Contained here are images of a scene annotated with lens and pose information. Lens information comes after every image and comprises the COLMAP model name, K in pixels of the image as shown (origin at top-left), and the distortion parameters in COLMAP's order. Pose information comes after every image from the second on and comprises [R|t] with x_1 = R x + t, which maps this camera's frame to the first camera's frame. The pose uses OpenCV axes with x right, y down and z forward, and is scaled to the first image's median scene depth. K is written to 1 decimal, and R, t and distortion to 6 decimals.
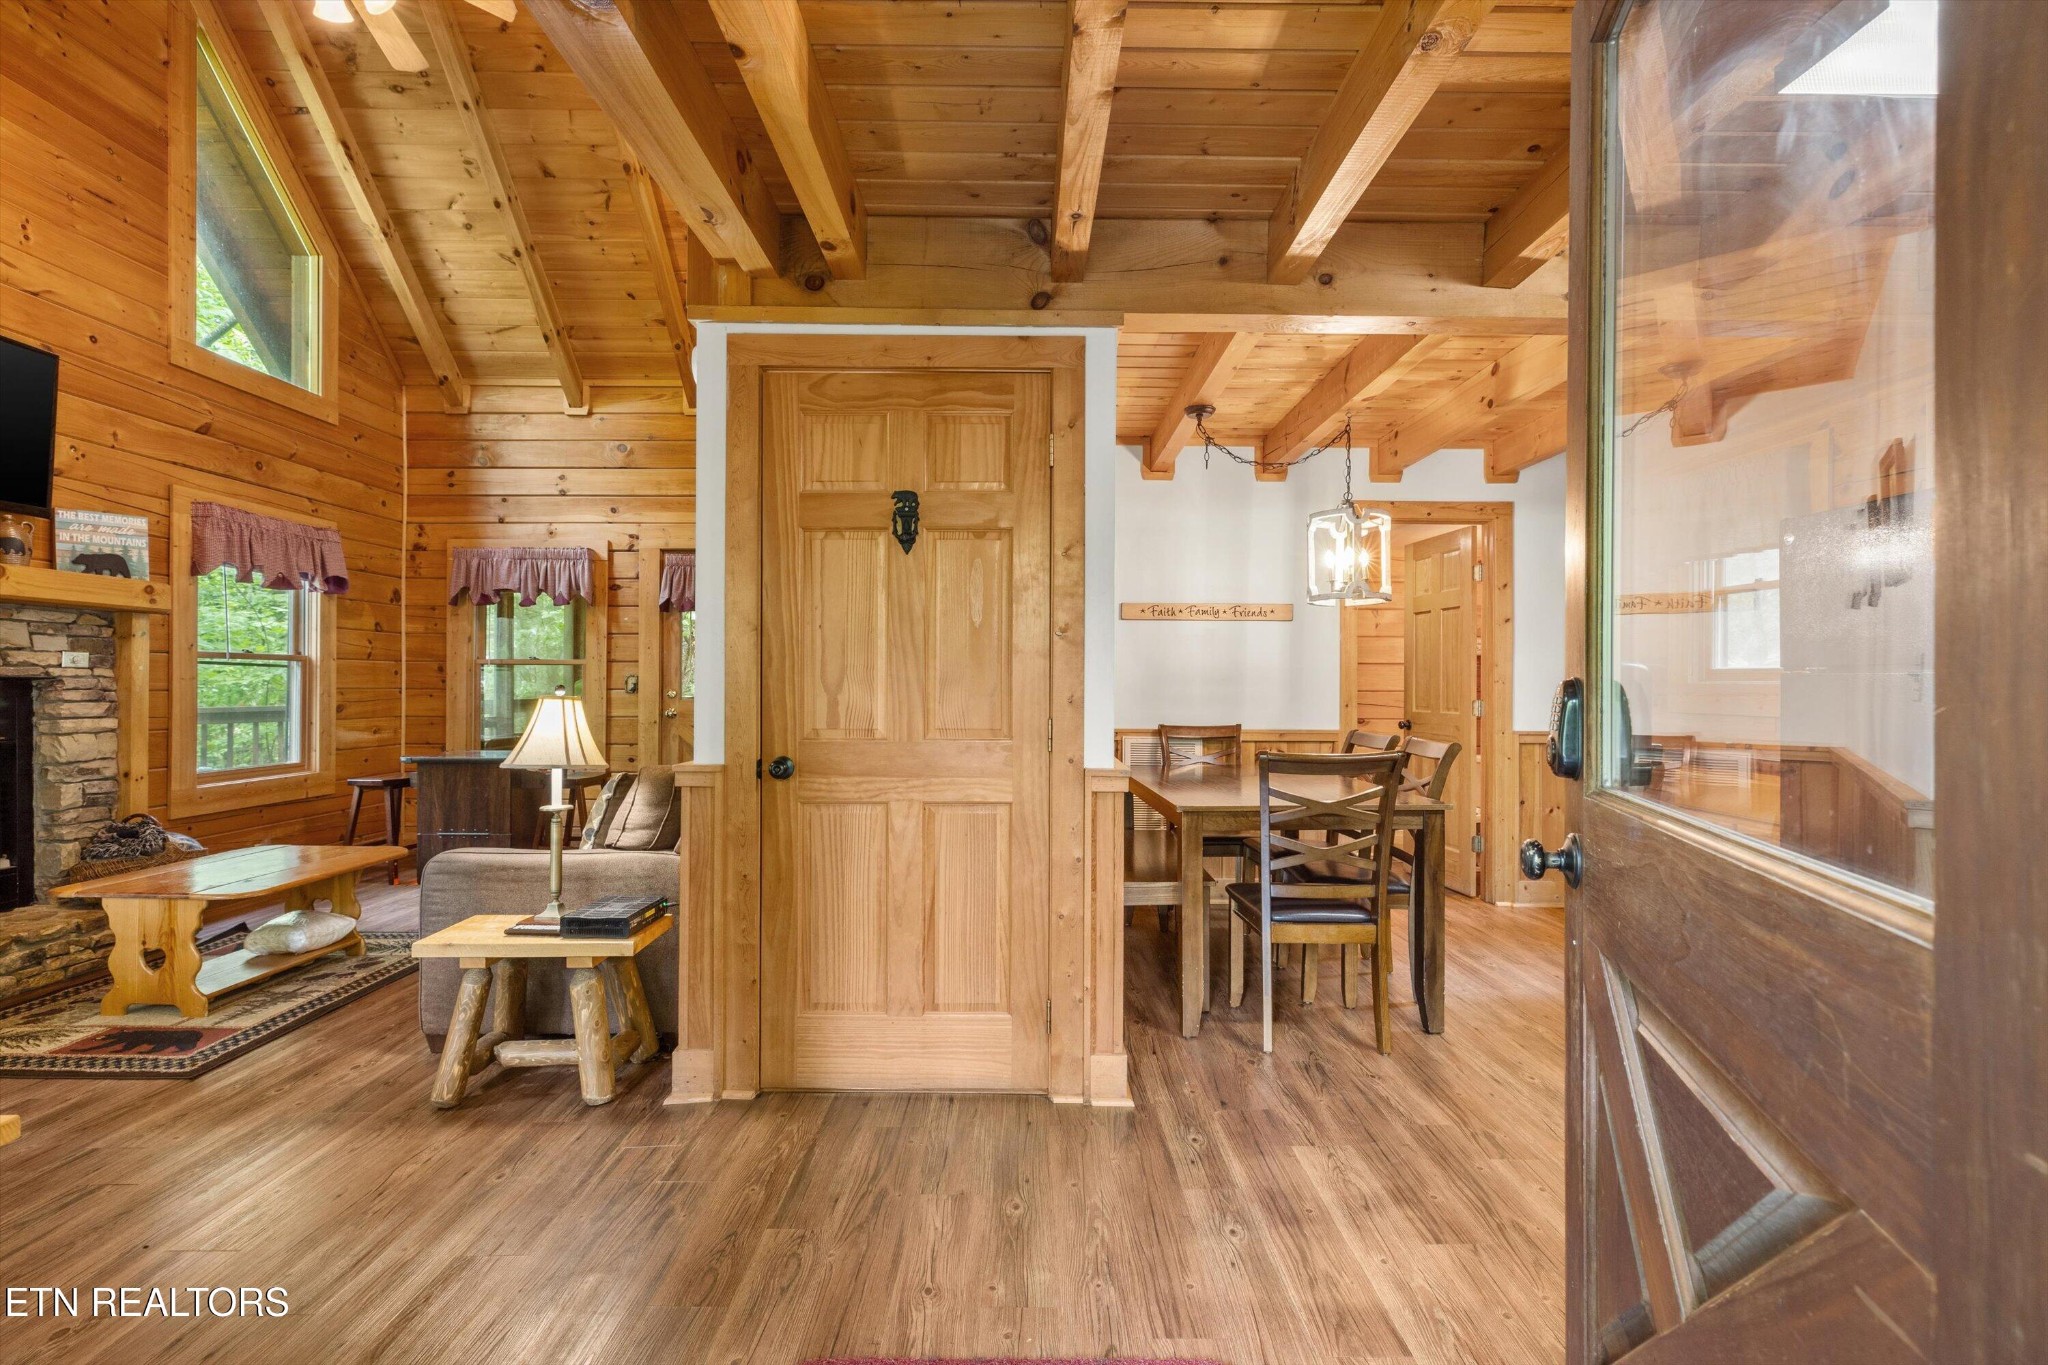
lens RADIAL K [[915.2, 0, 1026.1], [0, 915.2, 682.7], [0, 0, 1]] dist [0.001279, -0.000642]
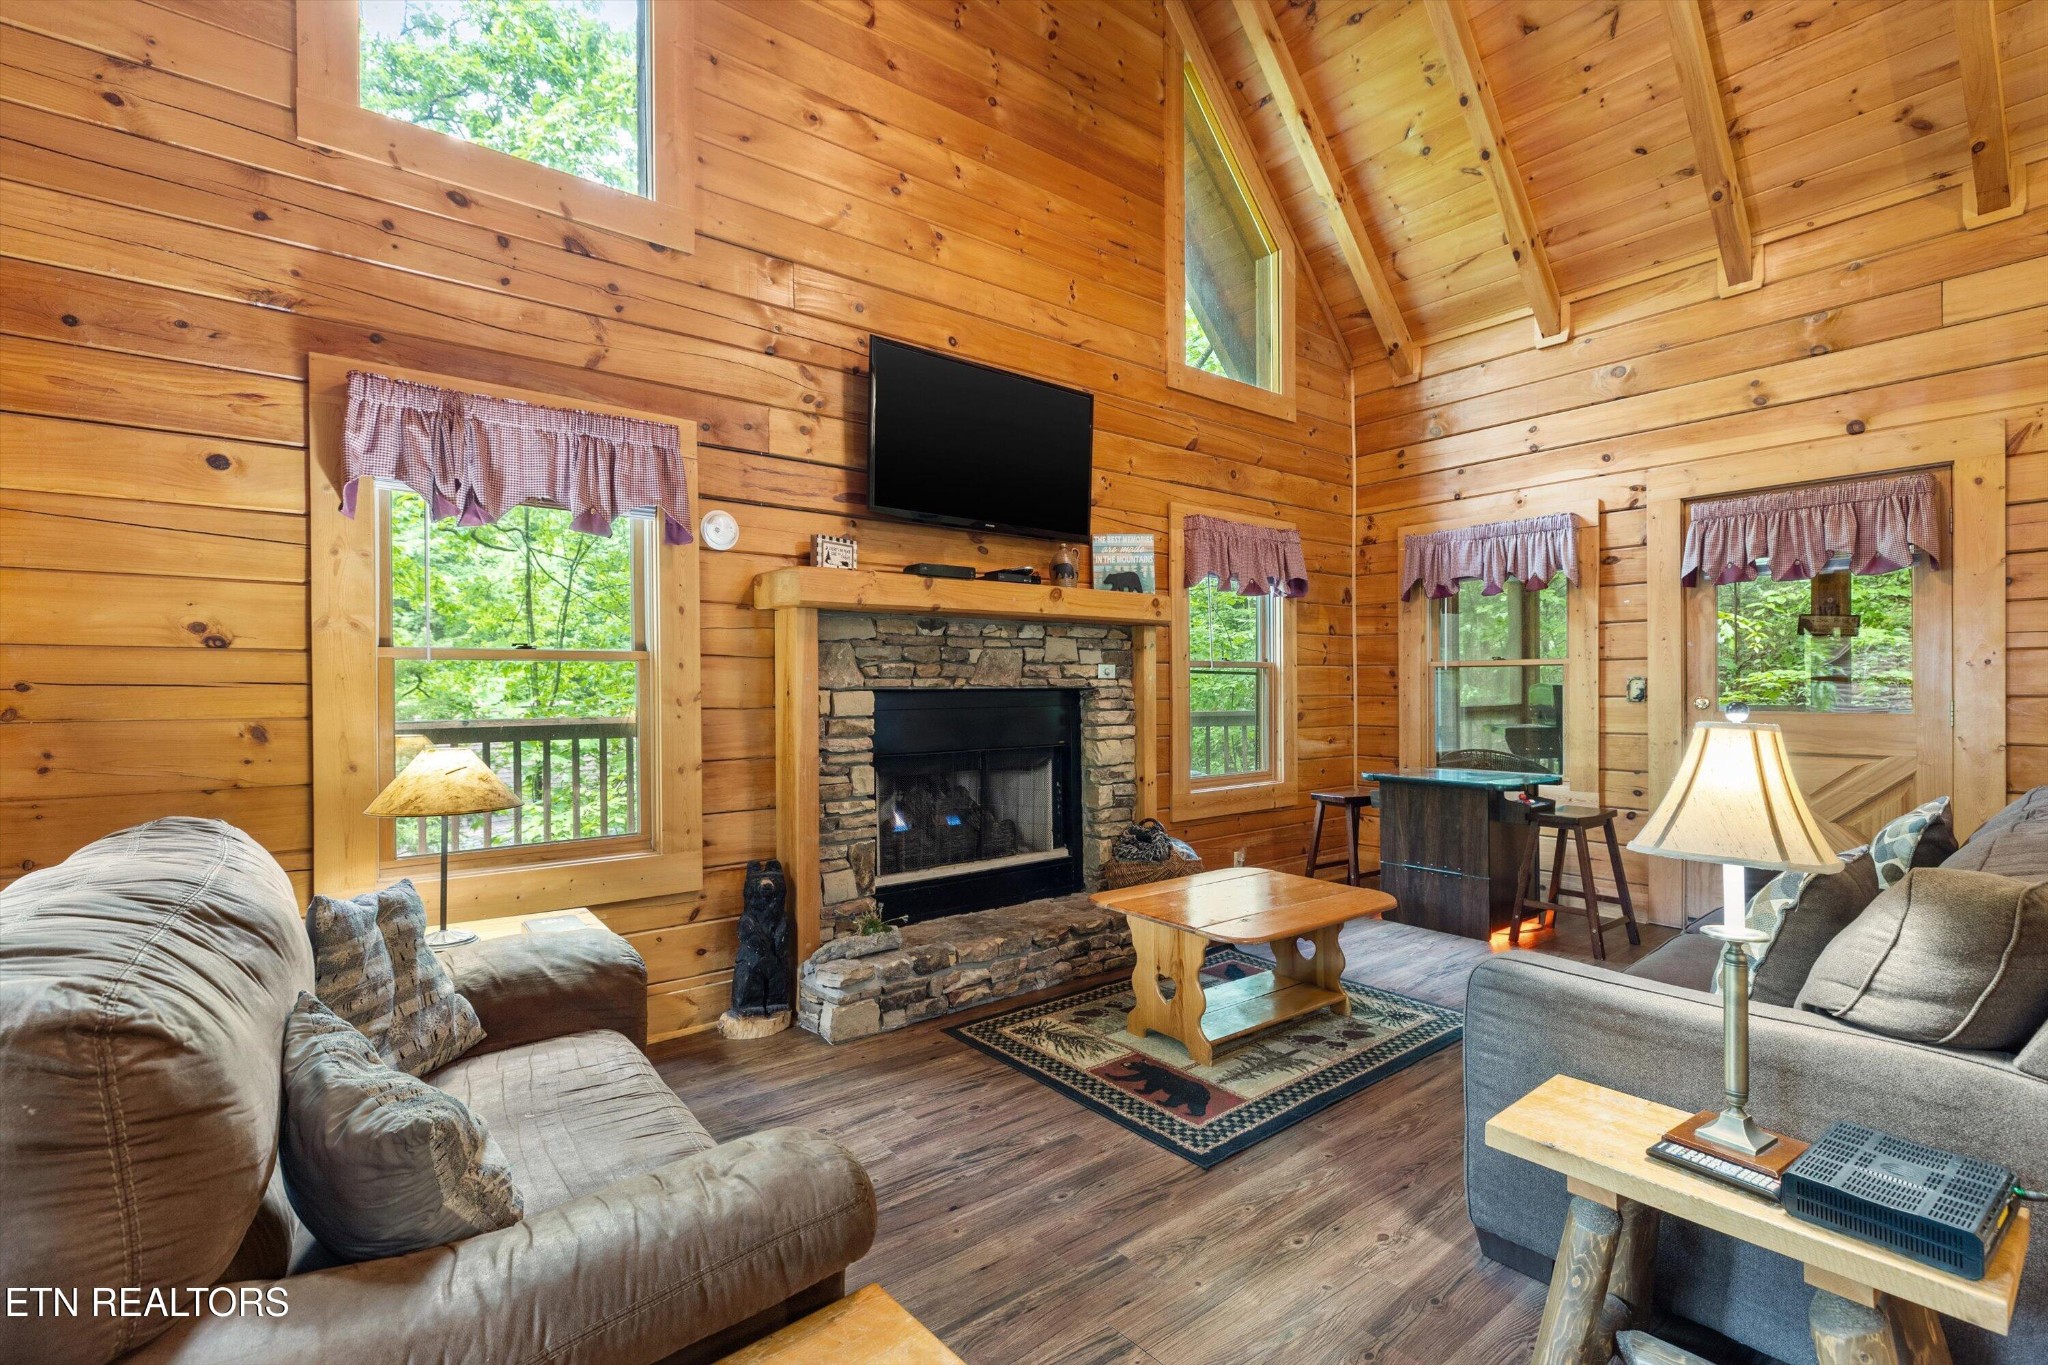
lens RADIAL K [[915.2, 0, 1011.7], [0, 915.2, 687.6], [0, 0, 1]] dist [0.001279, -0.000642]
pose [[0.613020, -0.005634, -0.790047, -0.237787], [0.008655, 0.999962, -0.000416, -0.006266], [0.790020, -0.006583, 0.613046, 0.233573]]
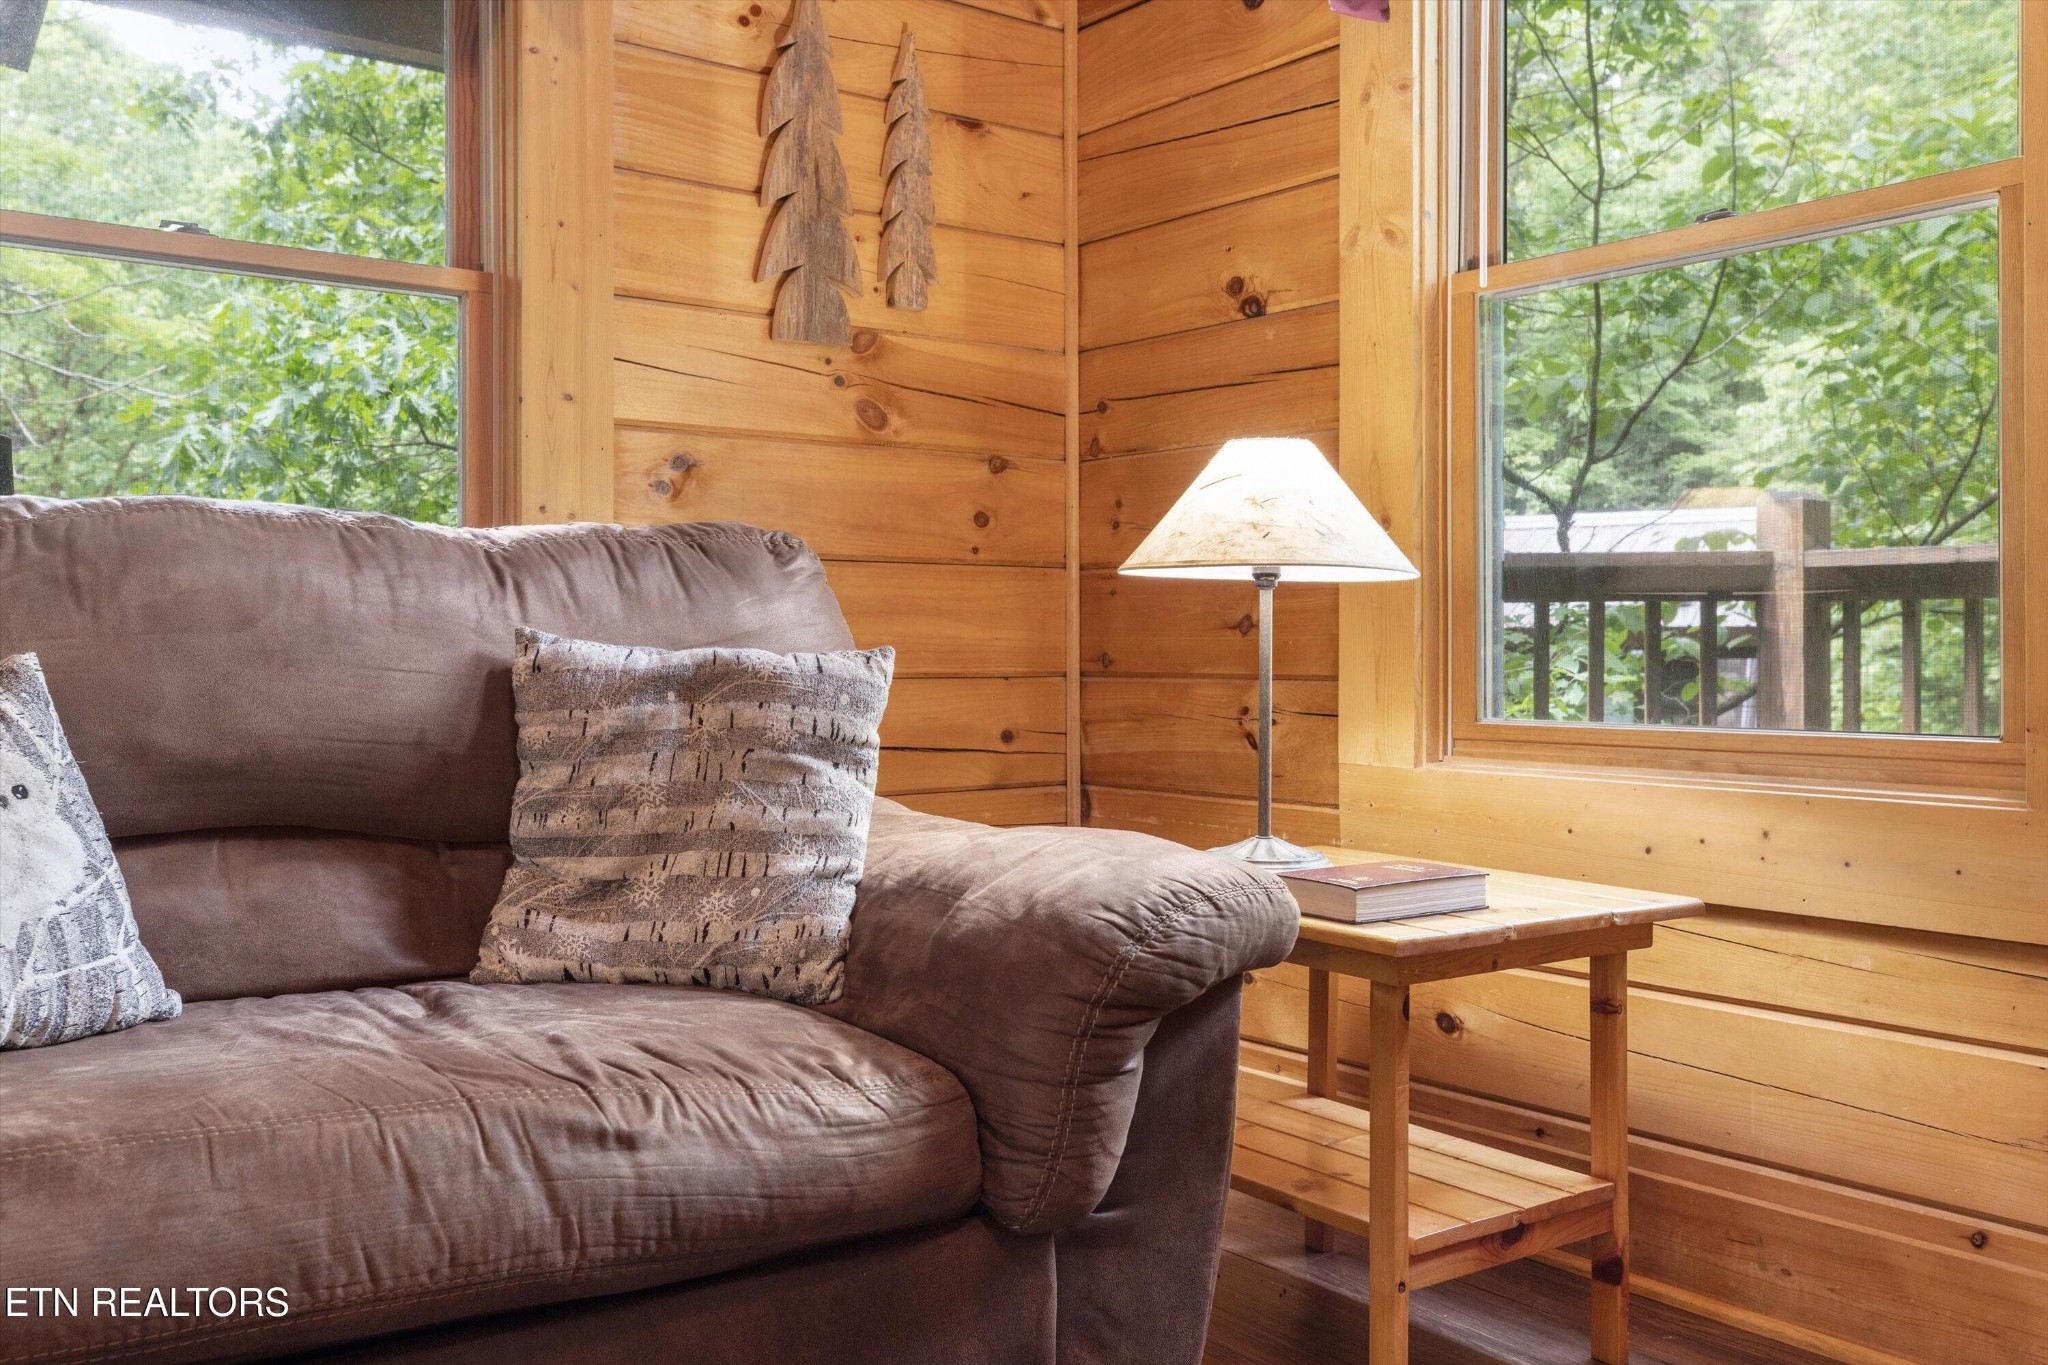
lens RADIAL K [[1806.4, 0, 1018.7], [0, 1806.4, 637.2], [0, 0, 1]] dist [0.001889, -0.003199]
pose [[-0.790834, -0.008693, -0.611968, -0.538830], [-0.003803, 0.999950, -0.009289, 0.091085], [0.612018, -0.005018, -0.790828, 0.676138]]
